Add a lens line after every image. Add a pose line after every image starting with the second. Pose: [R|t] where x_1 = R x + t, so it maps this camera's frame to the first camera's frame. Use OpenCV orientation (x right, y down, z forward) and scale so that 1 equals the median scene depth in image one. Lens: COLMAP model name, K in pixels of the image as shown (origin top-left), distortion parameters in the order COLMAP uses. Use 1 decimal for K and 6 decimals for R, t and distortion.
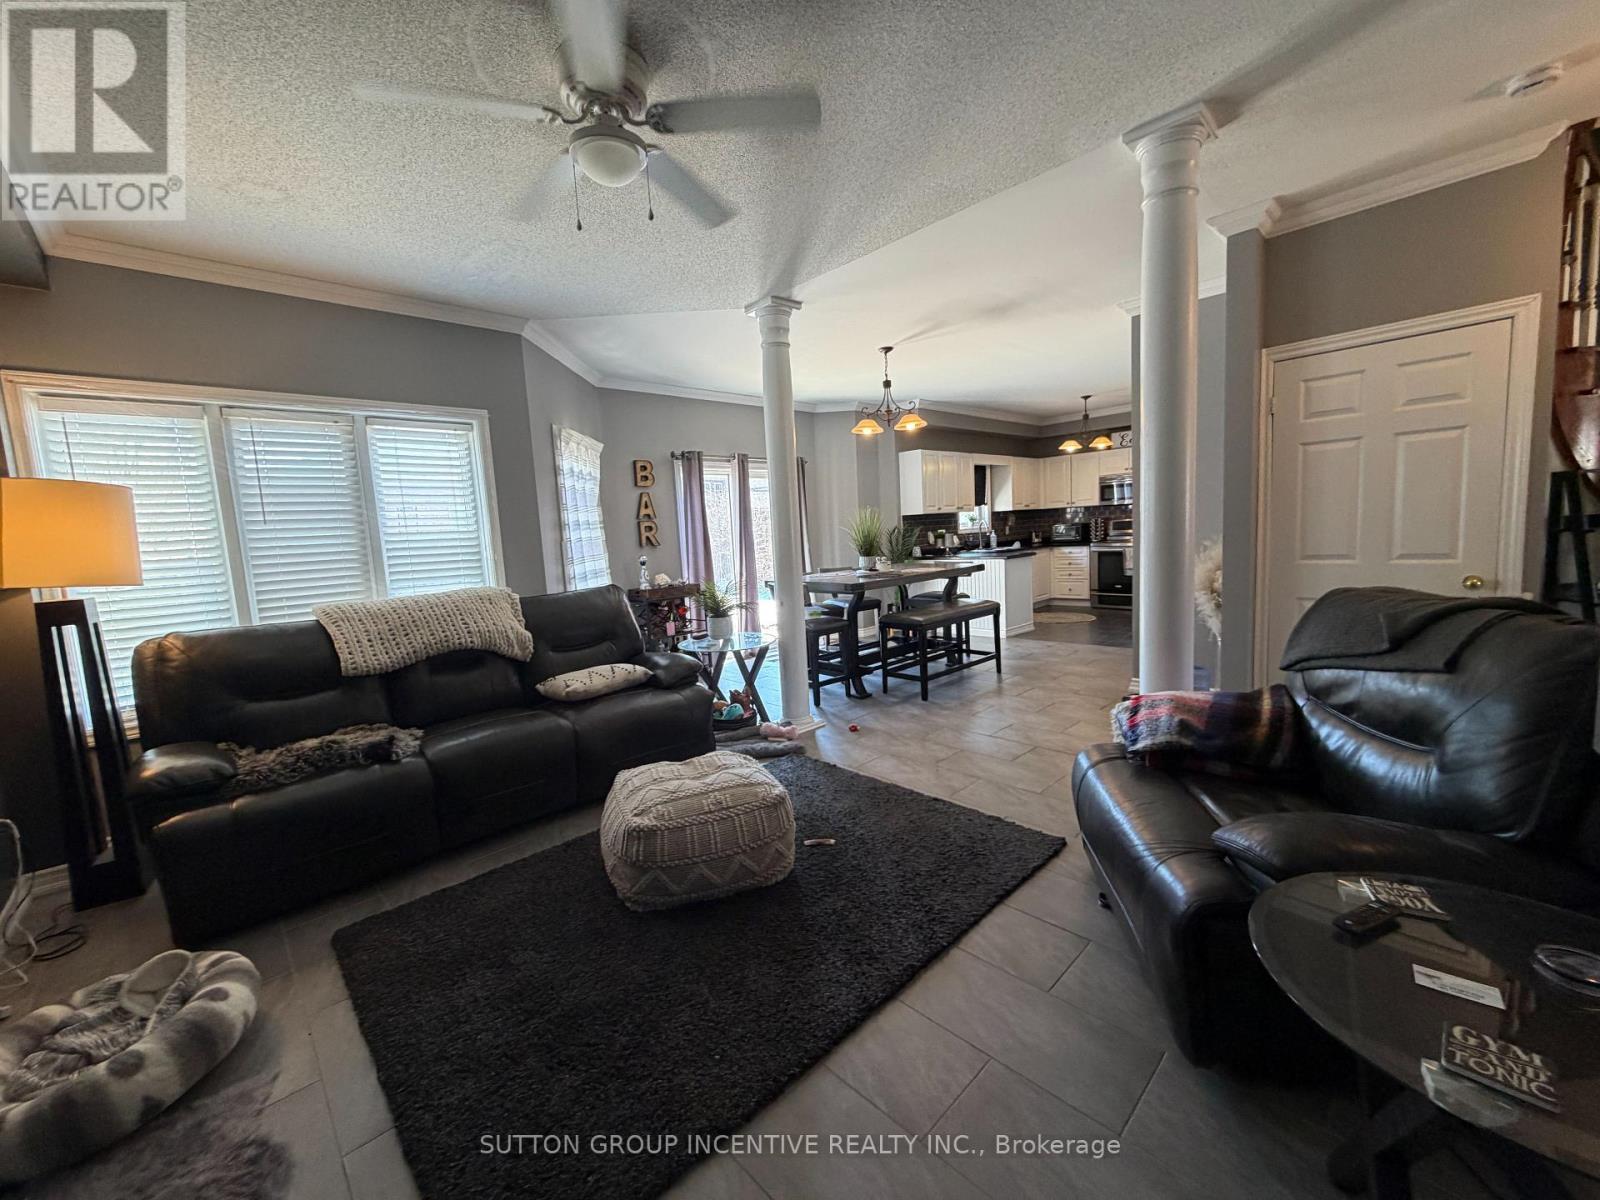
lens RADIAL K [[636.0, 0, 800.0], [0, 636.0, 600.0], [0, 0, 1]] dist [0.000974, 0.000080]
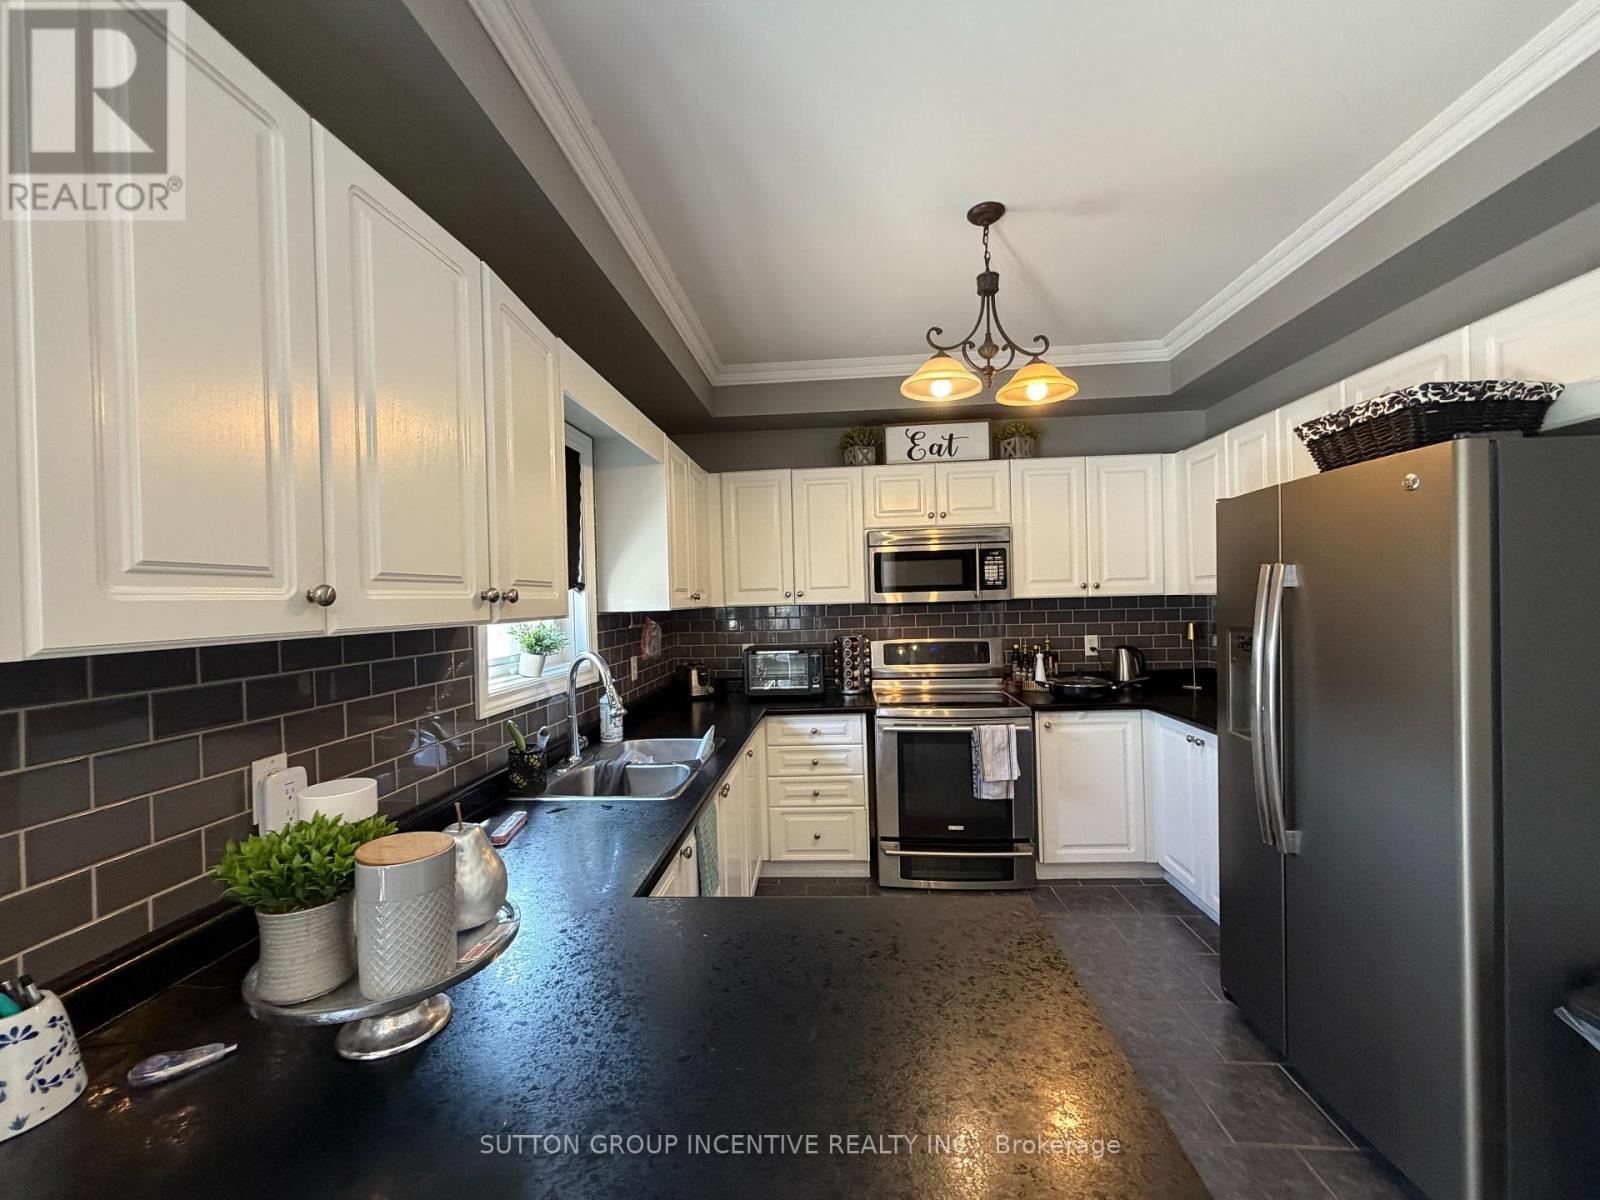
lens RADIAL K [[636.0, 0, 800.0], [0, 636.0, 600.0], [0, 0, 1]] dist [0.000974, 0.000080]
pose [[0.739786, 0.036226, 0.671866, 0.178354], [0.054593, 0.992025, -0.113600, -0.108748], [-0.670623, 0.120719, 0.731909, 0.741790]]
